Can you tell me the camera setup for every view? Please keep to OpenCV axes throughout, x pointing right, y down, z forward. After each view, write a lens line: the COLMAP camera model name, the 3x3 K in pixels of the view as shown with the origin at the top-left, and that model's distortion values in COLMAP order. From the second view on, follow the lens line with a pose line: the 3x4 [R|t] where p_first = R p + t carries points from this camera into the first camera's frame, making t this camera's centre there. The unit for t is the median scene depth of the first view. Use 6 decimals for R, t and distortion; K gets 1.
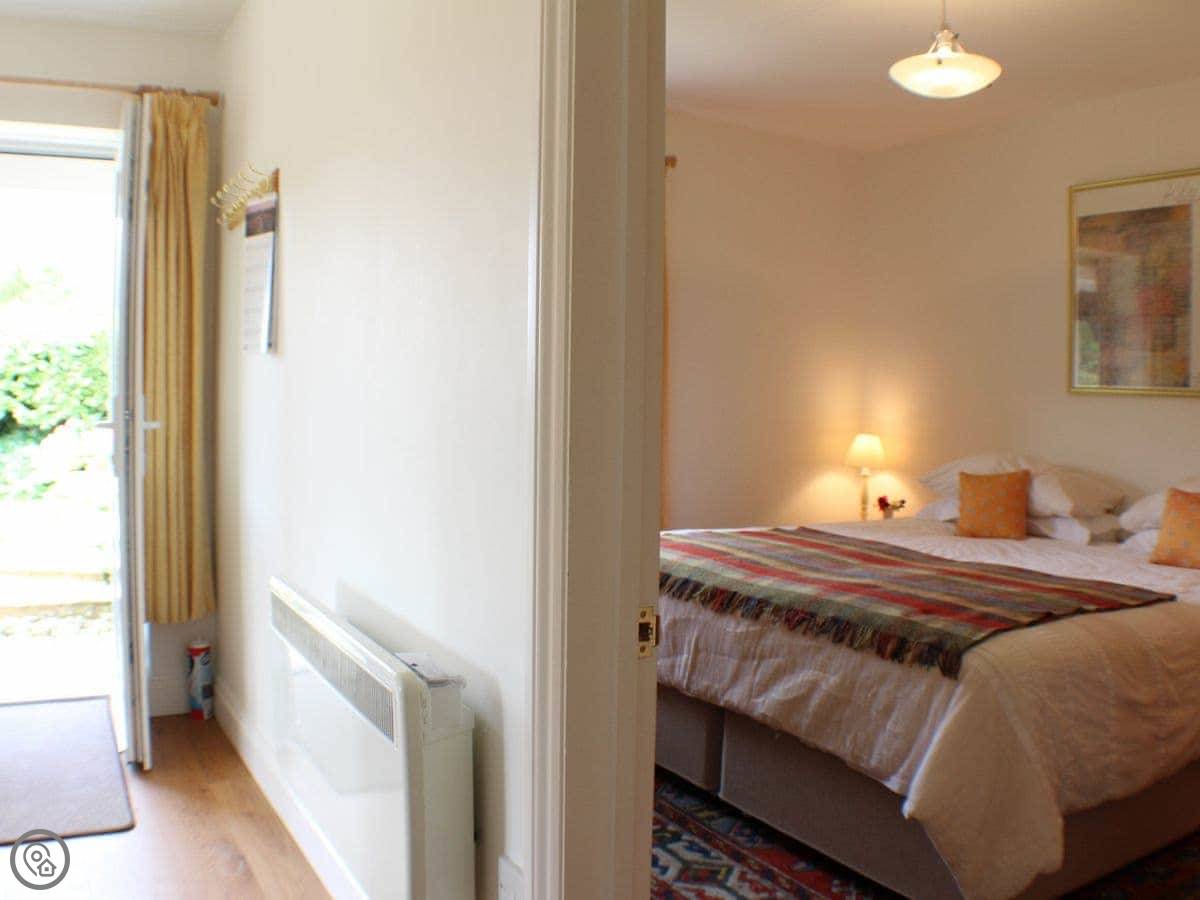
lens RADIAL K [[1070.1, 0, 562.4], [0, 1070.1, 453.1], [0, 0, 1]] dist [-0.227019, 0.101246]
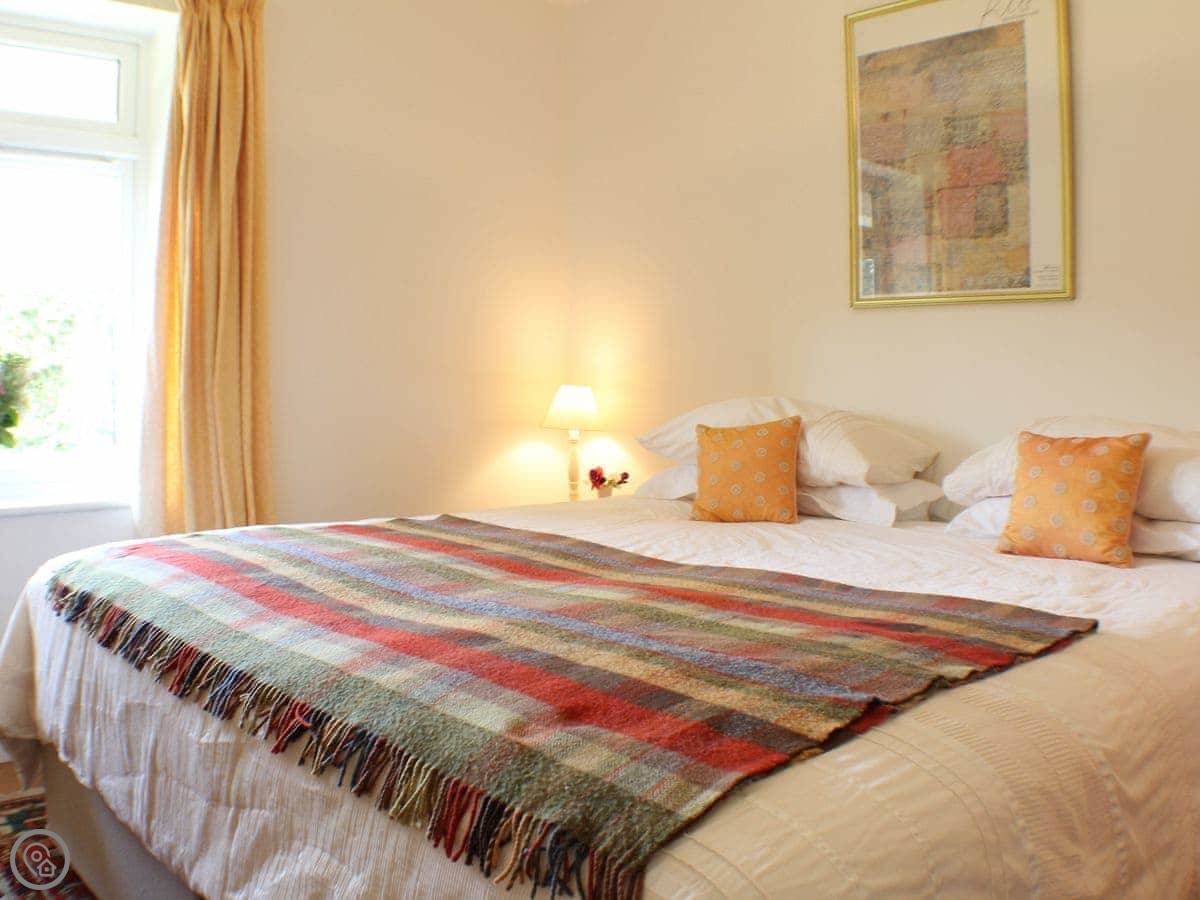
lens RADIAL K [[1070.1, 0, 562.4], [0, 1070.1, 453.1], [0, 0, 1]] dist [-0.227019, 0.101246]
pose [[0.976574, -0.030778, 0.212971, 0.221618], [0.029466, 0.999522, 0.009328, 0.040315], [-0.213156, -0.002834, 0.977014, 0.506687]]
